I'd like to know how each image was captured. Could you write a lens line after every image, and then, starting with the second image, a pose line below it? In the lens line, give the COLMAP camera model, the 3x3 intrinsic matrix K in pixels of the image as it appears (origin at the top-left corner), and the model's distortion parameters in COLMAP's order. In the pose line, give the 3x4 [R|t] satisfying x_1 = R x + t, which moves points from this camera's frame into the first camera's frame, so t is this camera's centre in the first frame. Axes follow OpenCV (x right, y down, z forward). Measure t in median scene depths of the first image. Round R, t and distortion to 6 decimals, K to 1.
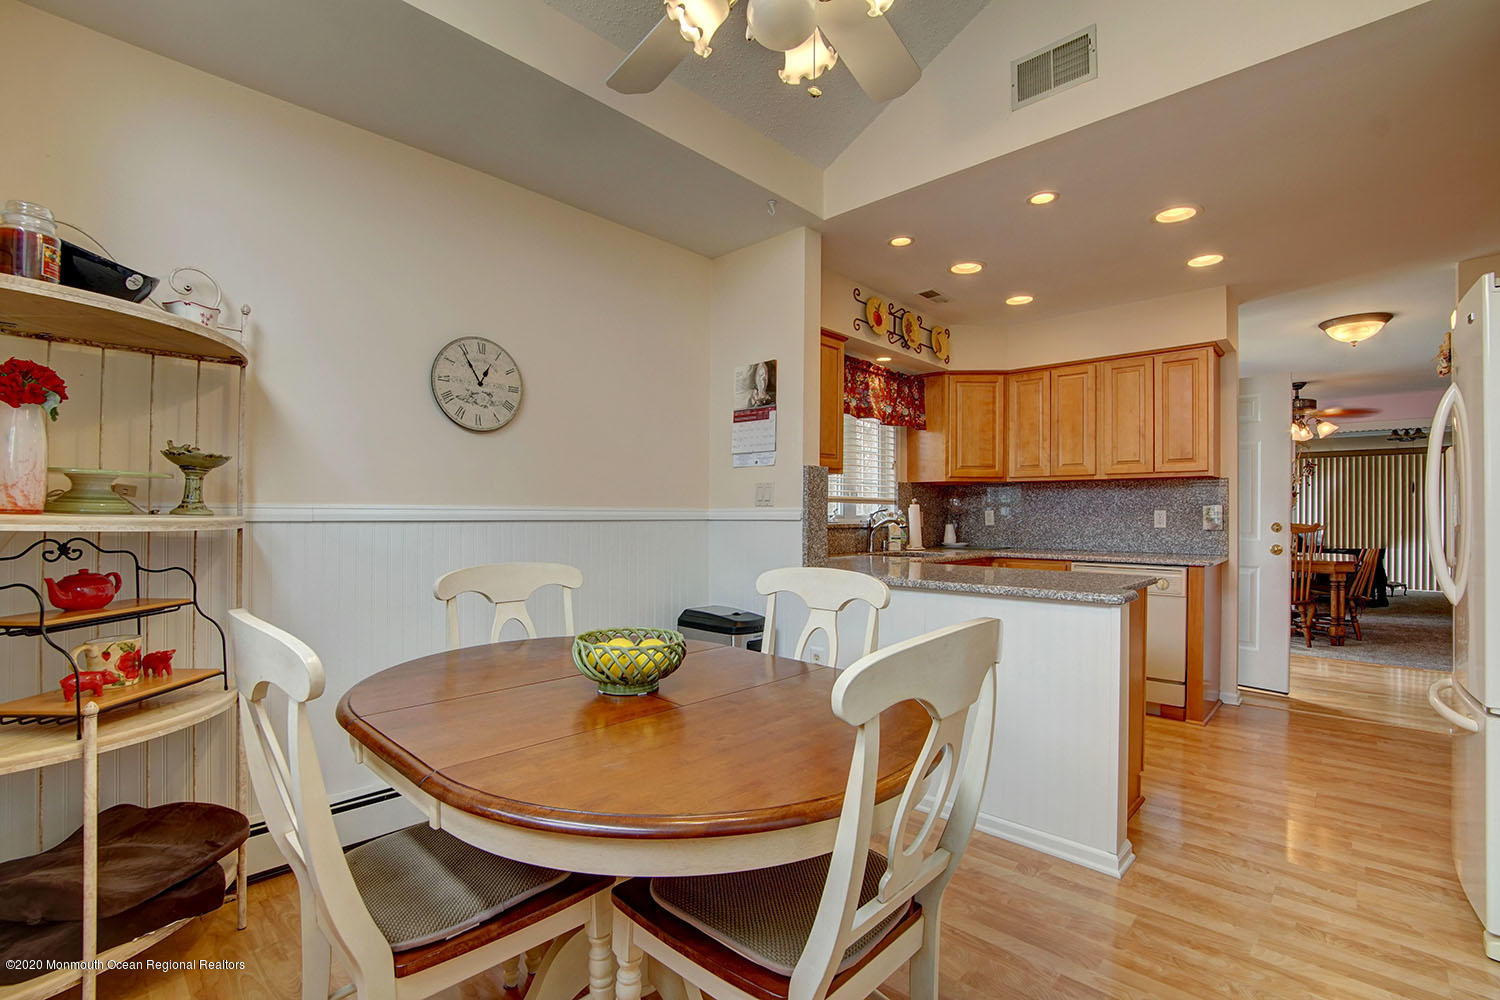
lens RADIAL K [[665.1, 0, 750.6], [0, 665.1, 515.0], [0, 0, 1]] dist [-0.041966, 0.009520]
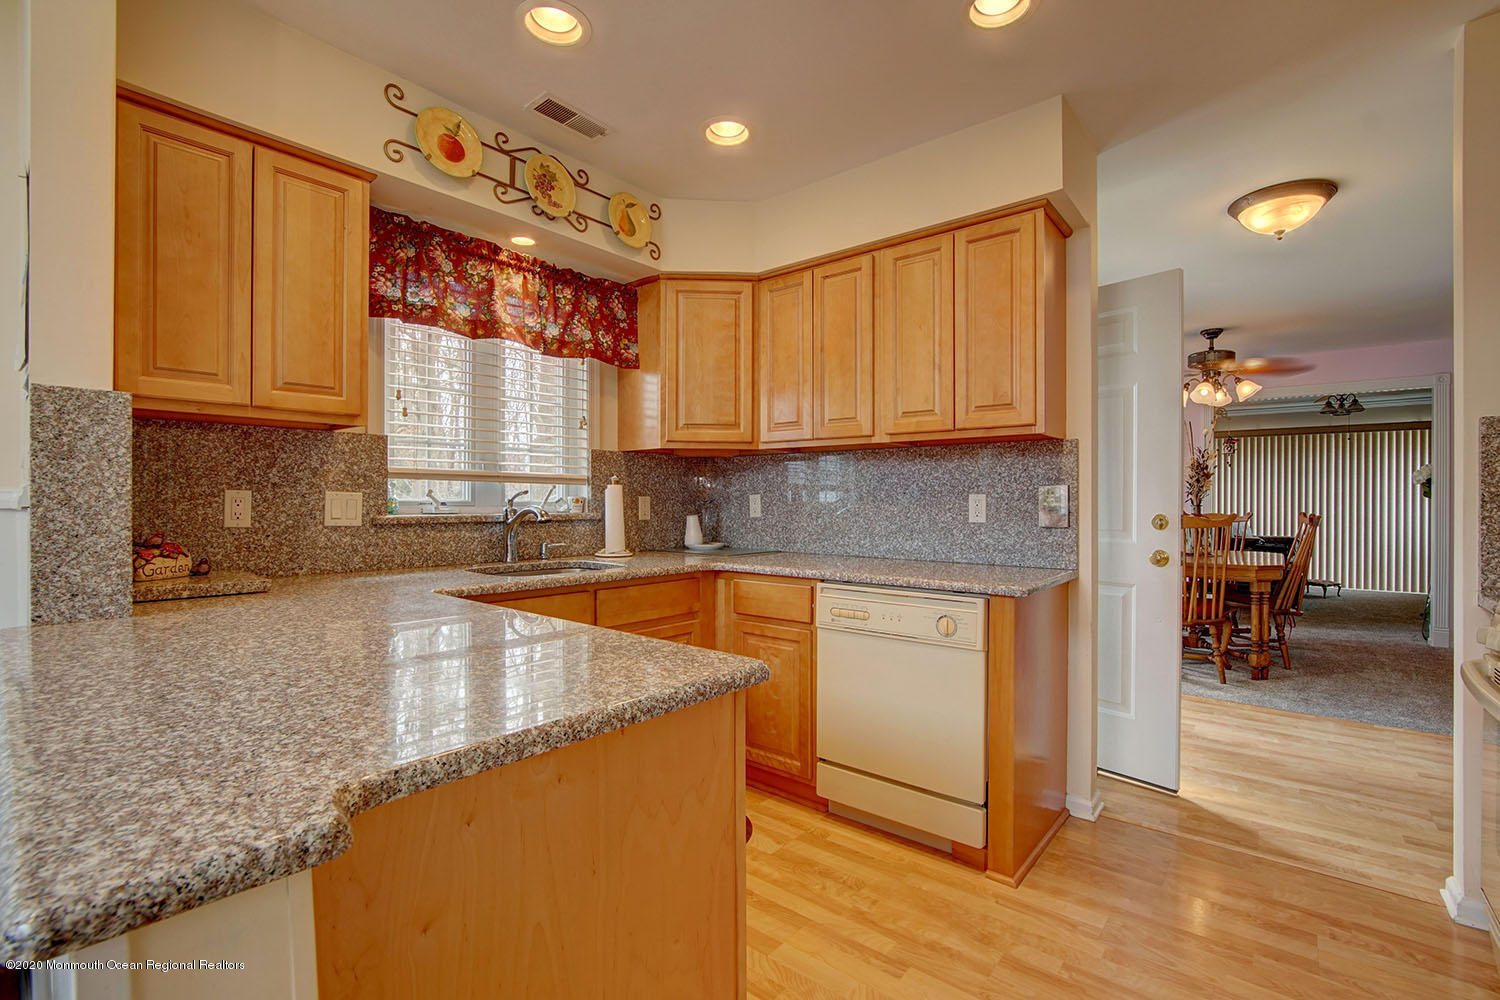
lens RADIAL K [[674.7, 0, 746.1], [0, 674.7, 504.1], [0, 0, 1]] dist [-0.030355, 0.000785]
pose [[0.997626, 0.001085, 0.068863, 0.354735], [-0.001242, 0.999997, 0.002230, 0.001114], [-0.068861, -0.002310, 0.997624, 0.375156]]
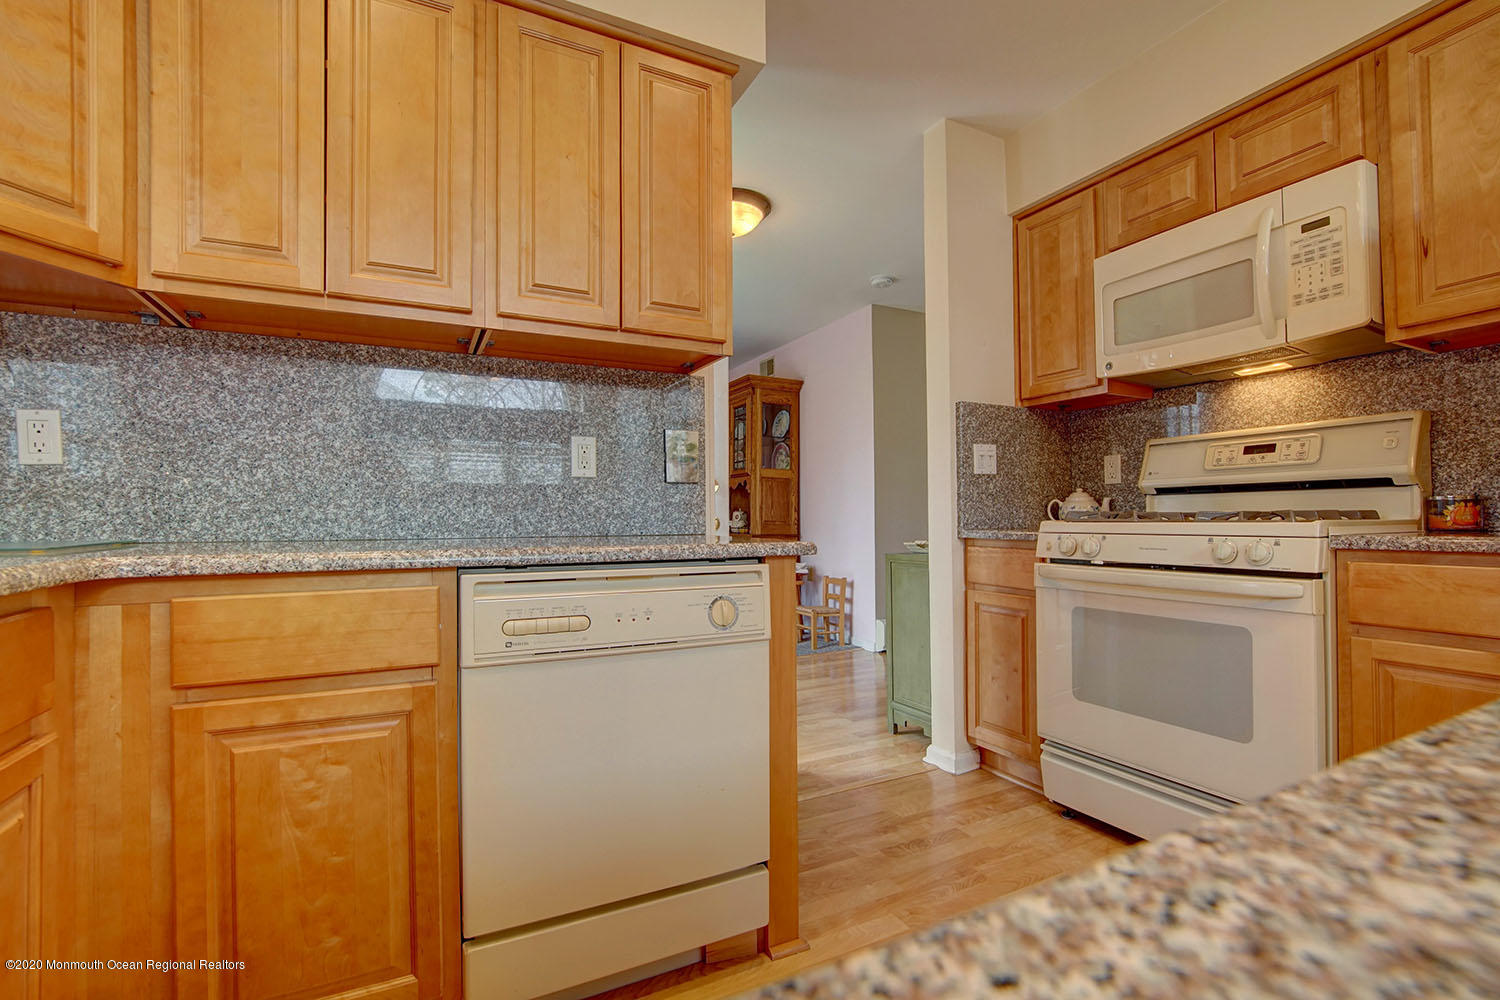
lens RADIAL K [[665.1, 0, 750.6], [0, 665.1, 515.0], [0, 0, 1]] dist [-0.041966, 0.009520]
pose [[0.334412, 0.001105, 0.942426, 0.244870], [0.007685, 0.999963, -0.003899, 0.046032], [-0.942396, 0.008547, 0.334391, 0.736049]]
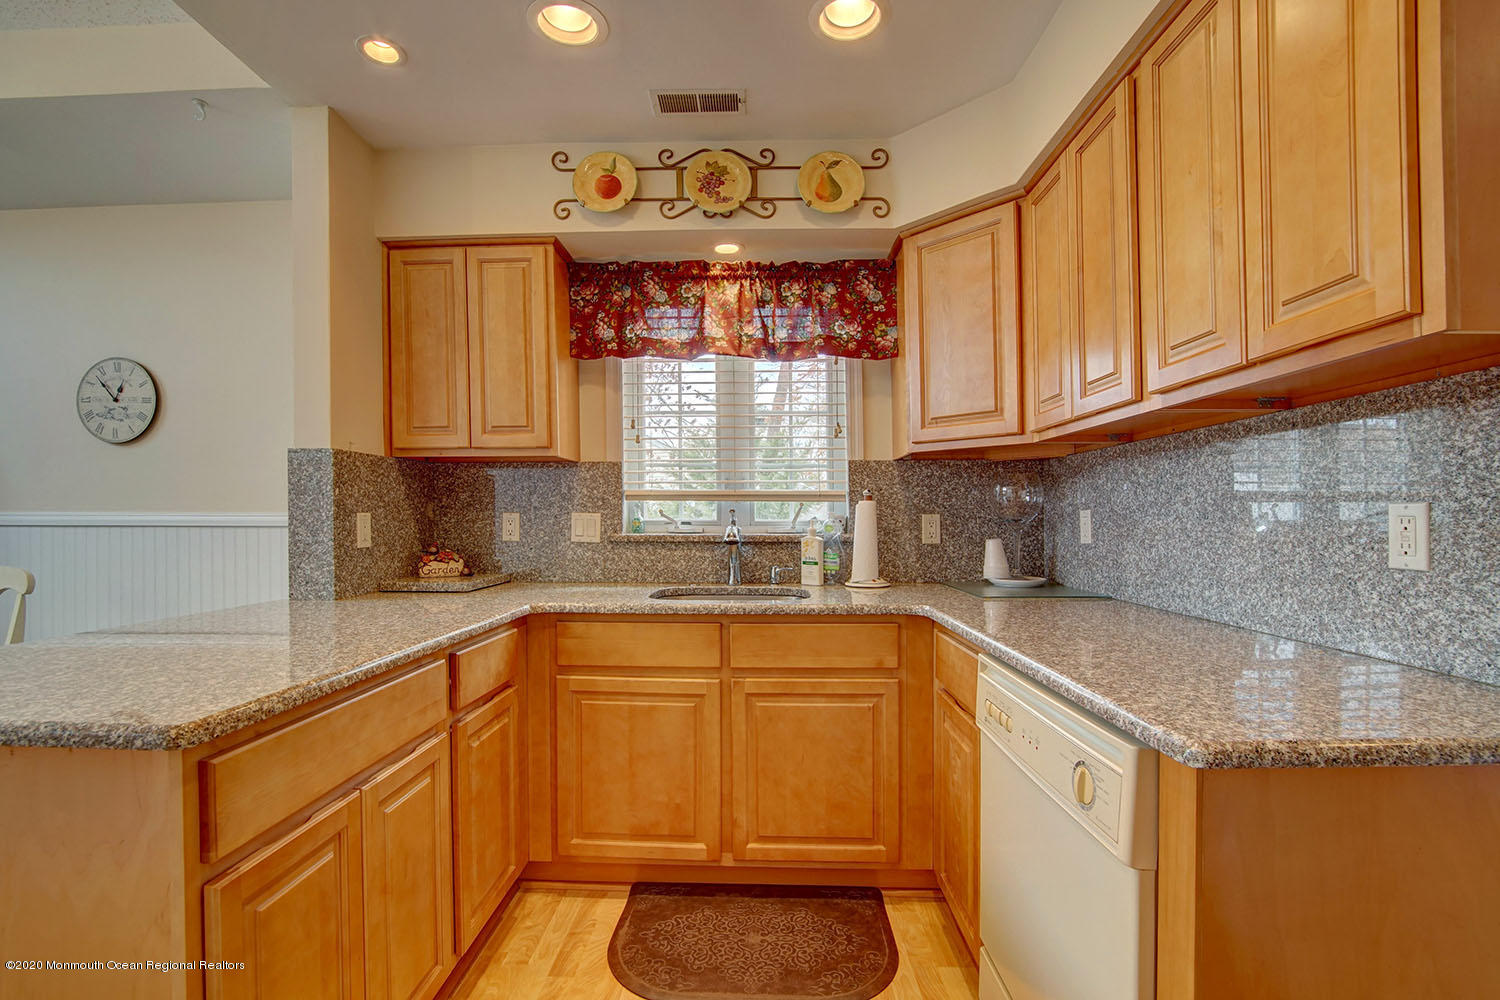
lens RADIAL K [[666.2, 0, 741.2], [0, 666.2, 519.5], [0, 0, 1]] dist [-0.034450, 0.000834]
pose [[0.670223, -0.001409, -0.742158, 0.622939], [-0.000091, 0.999998, -0.001980, 0.000194], [0.742159, 0.001394, 0.670222, 0.614785]]
